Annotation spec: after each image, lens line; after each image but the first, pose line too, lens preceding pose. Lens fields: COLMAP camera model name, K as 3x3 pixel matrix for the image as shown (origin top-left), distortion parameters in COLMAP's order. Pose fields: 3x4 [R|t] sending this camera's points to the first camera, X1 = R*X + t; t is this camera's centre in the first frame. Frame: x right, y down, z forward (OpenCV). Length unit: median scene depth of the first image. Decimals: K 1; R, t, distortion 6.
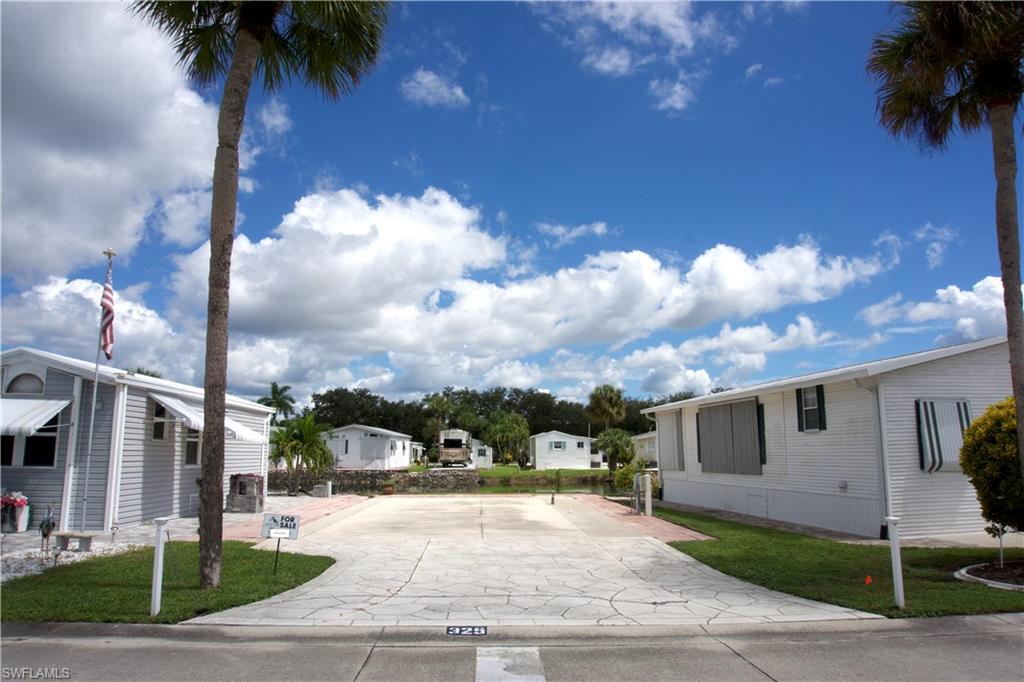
lens RADIAL K [[693.4, 0, 512.0], [0, 693.4, 341.0], [0, 0, 1]] dist [-0.051263, -0.005069]
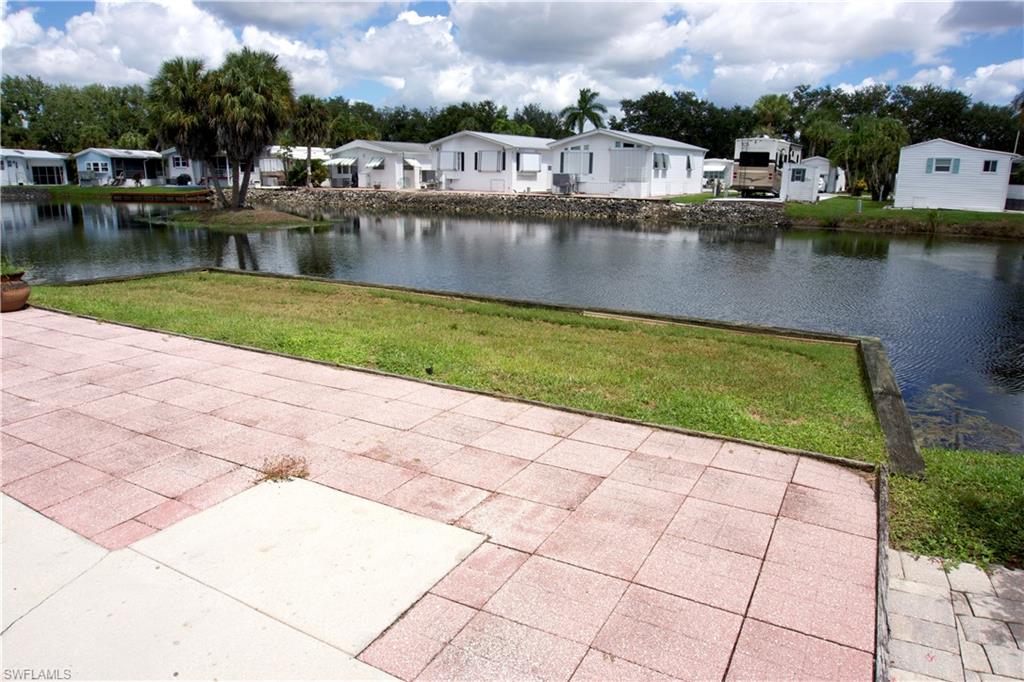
lens RADIAL K [[693.4, 0, 512.0], [0, 693.4, 341.0], [0, 0, 1]] dist [-0.051263, -0.005069]
pose [[0.865231, 0.130858, -0.483996, 0.048252], [0.065479, 0.927579, 0.367846, 0.060000], [0.497080, -0.349963, 0.794001, 0.354714]]
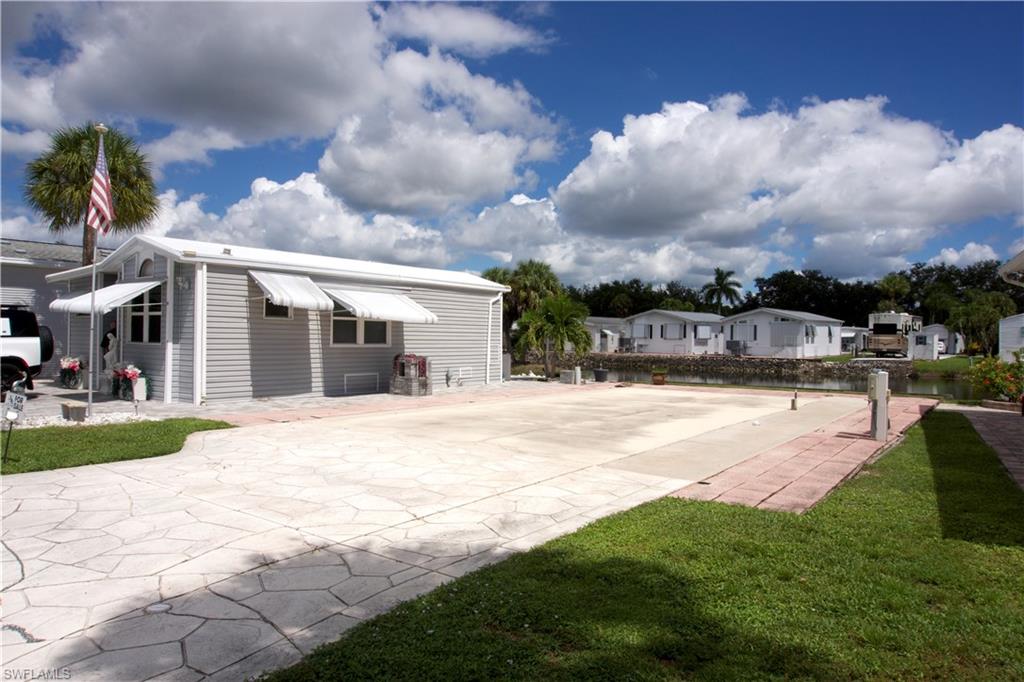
lens RADIAL K [[693.4, 0, 512.0], [0, 693.4, 341.0], [0, 0, 1]] dist [-0.051263, -0.005069]
pose [[0.776383, 0.012742, -0.630132, 0.085687], [0.088808, 0.987609, 0.129390, 0.017610], [0.623973, -0.156417, 0.765631, 0.098828]]
